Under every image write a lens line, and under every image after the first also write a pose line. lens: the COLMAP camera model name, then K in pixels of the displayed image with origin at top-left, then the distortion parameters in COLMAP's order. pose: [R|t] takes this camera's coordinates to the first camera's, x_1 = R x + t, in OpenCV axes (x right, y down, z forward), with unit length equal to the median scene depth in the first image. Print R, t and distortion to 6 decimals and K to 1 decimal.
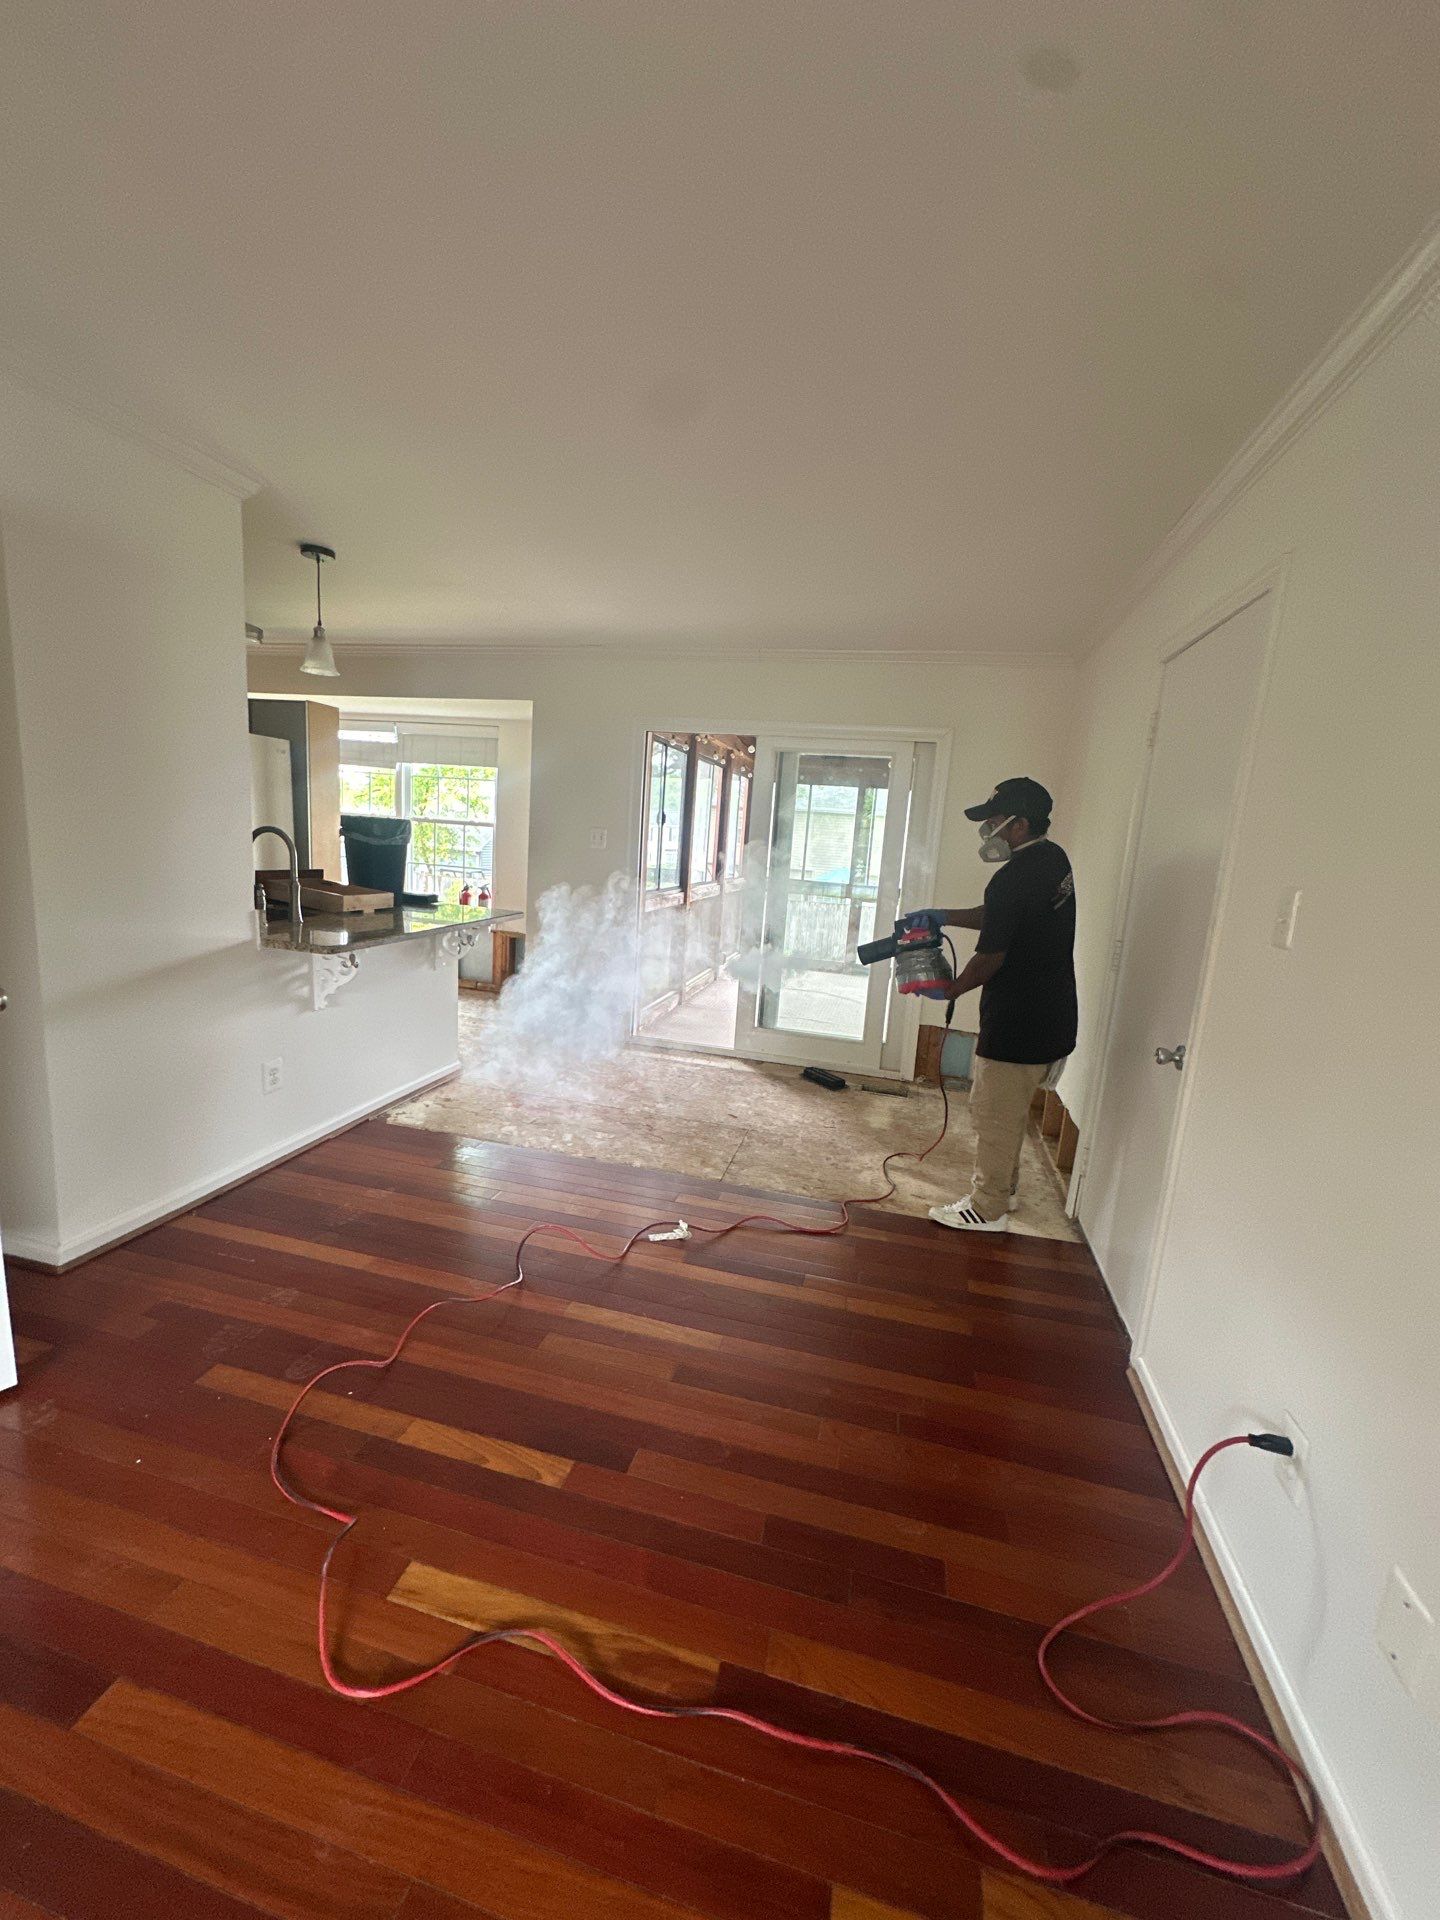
lens RADIAL K [[774.0, 0, 718.0], [0, 774.0, 956.7], [0, 0, 1]] dist [-0.000997, -0.000277]
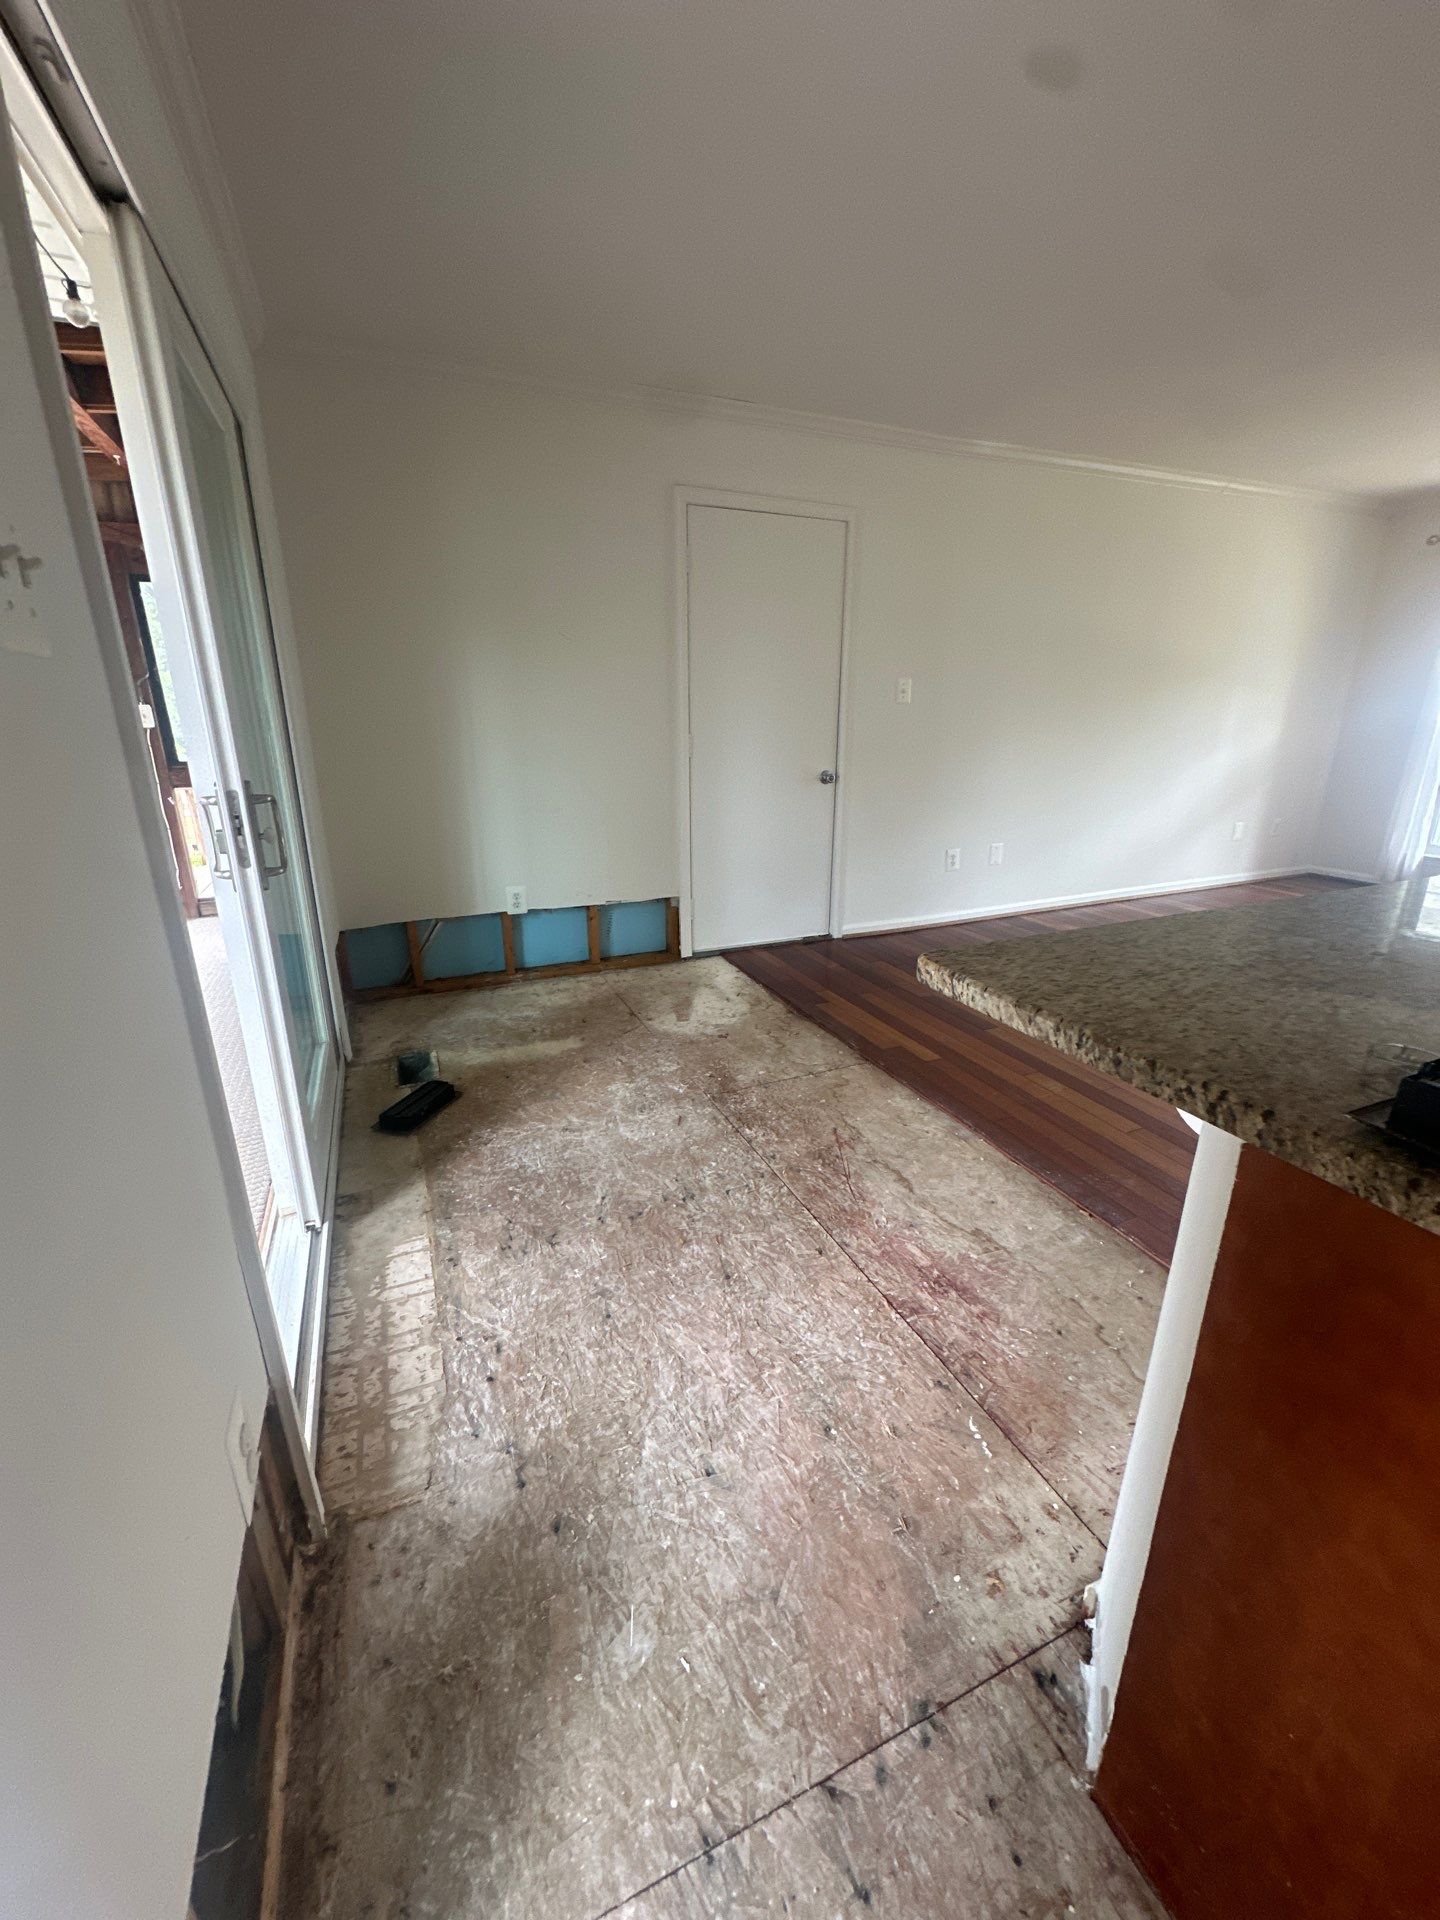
lens RADIAL K [[774.0, 0, 718.0], [0, 774.0, 956.7], [0, 0, 1]] dist [-0.000997, -0.000277]
pose [[-0.602378, -0.303347, 0.738323, -0.360546], [0.093899, 0.891620, 0.442940, -0.157489], [-0.792669, 0.336145, -0.508609, 1.080697]]
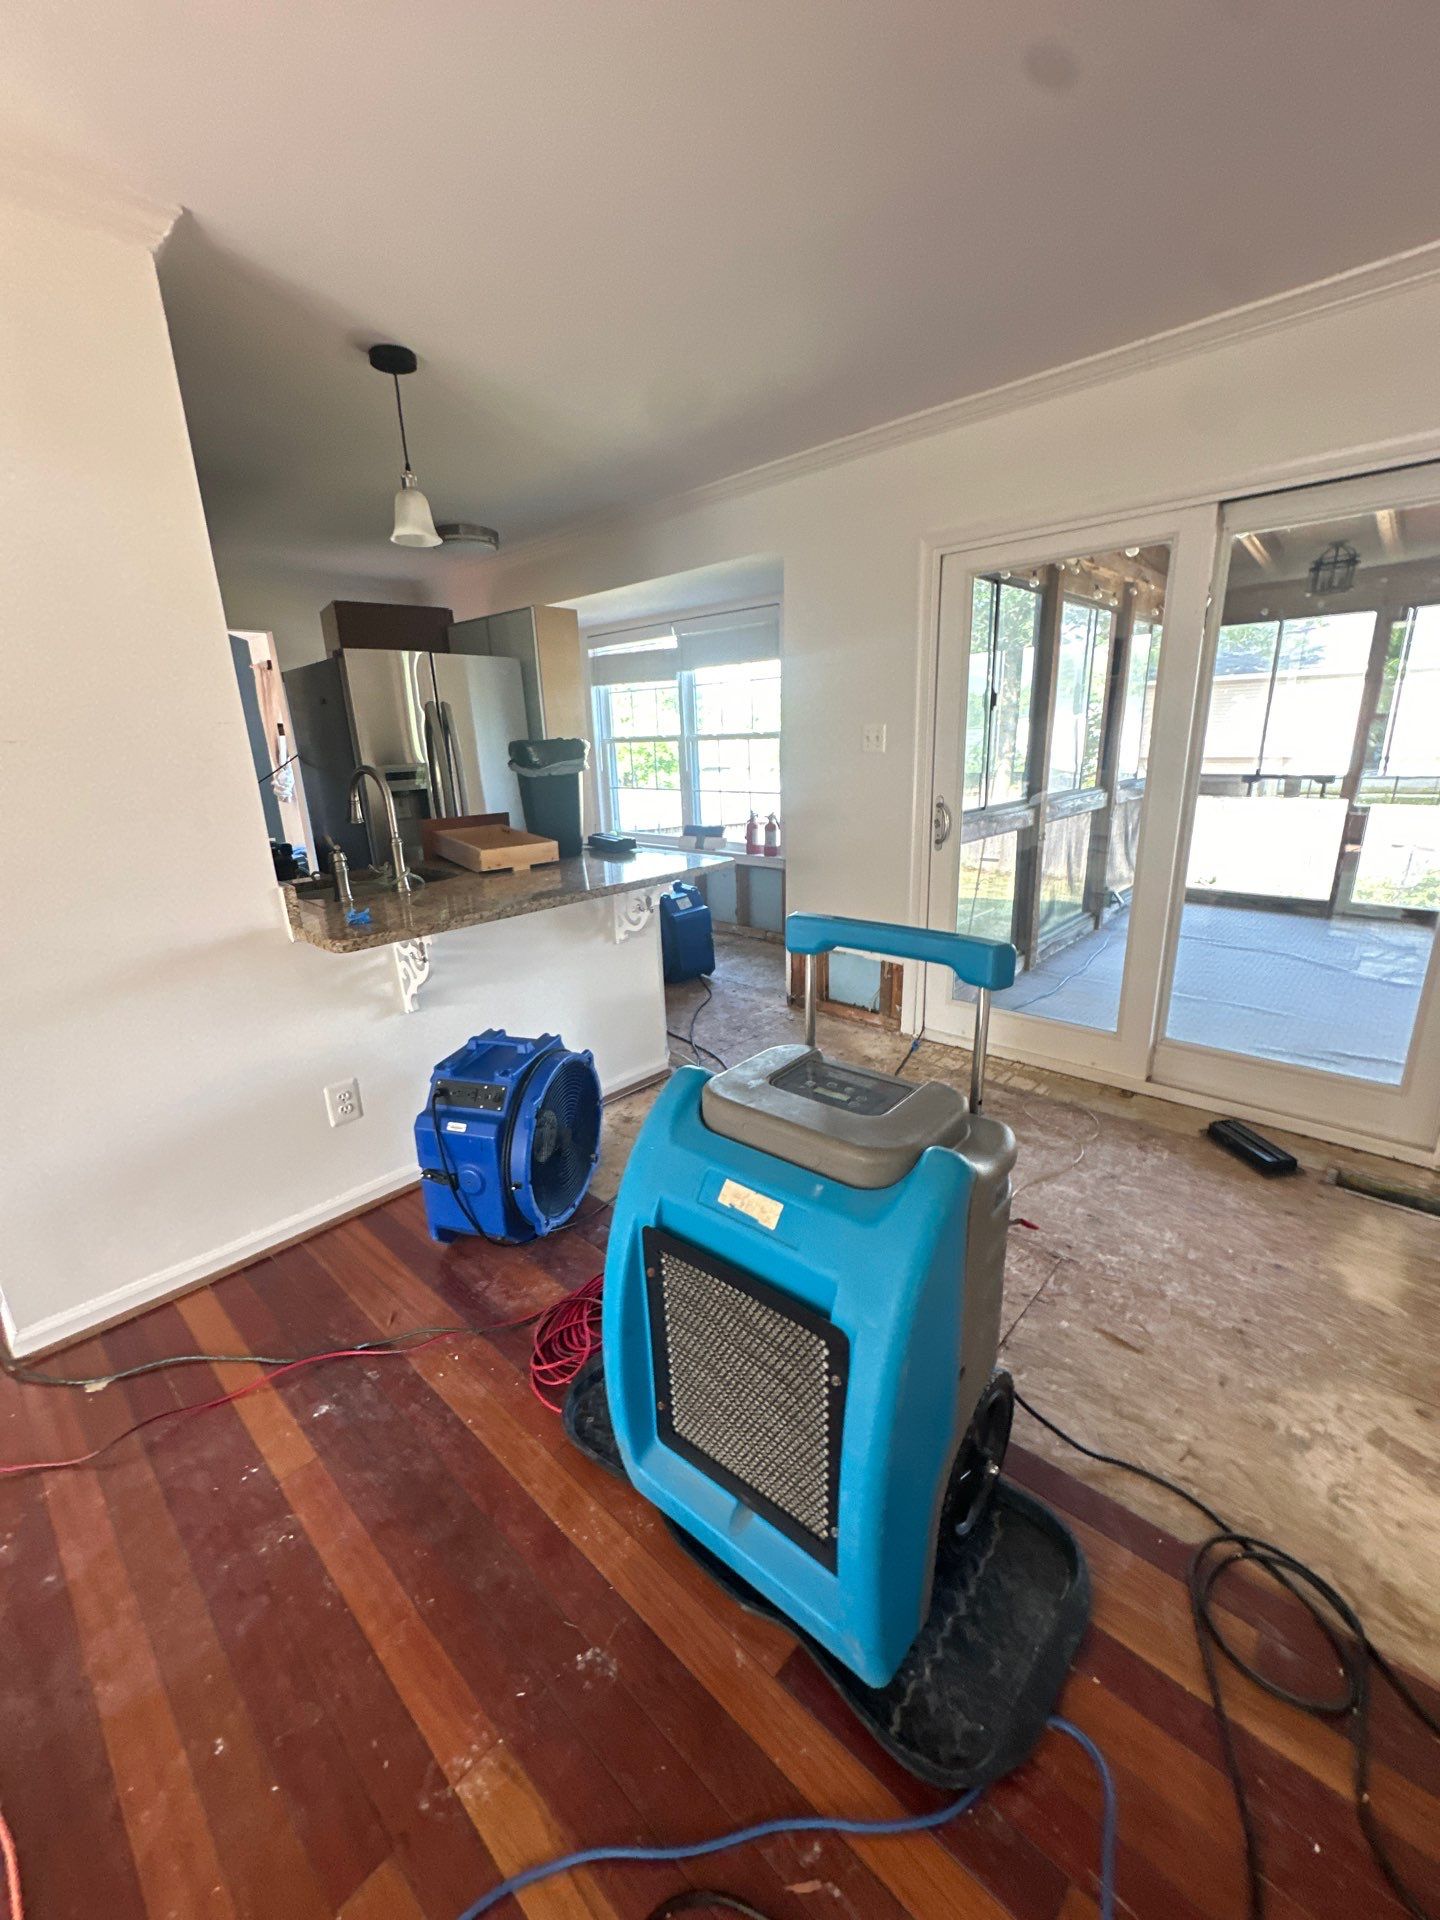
lens RADIAL K [[774.0, 0, 718.0], [0, 774.0, 956.7], [0, 0, 1]] dist [-0.000997, -0.000277]
pose [[0.870386, 0.040723, -0.490683, 0.071982], [0.013720, 0.994181, 0.106848, -0.041605], [0.492178, -0.099731, 0.864762, 0.355033]]
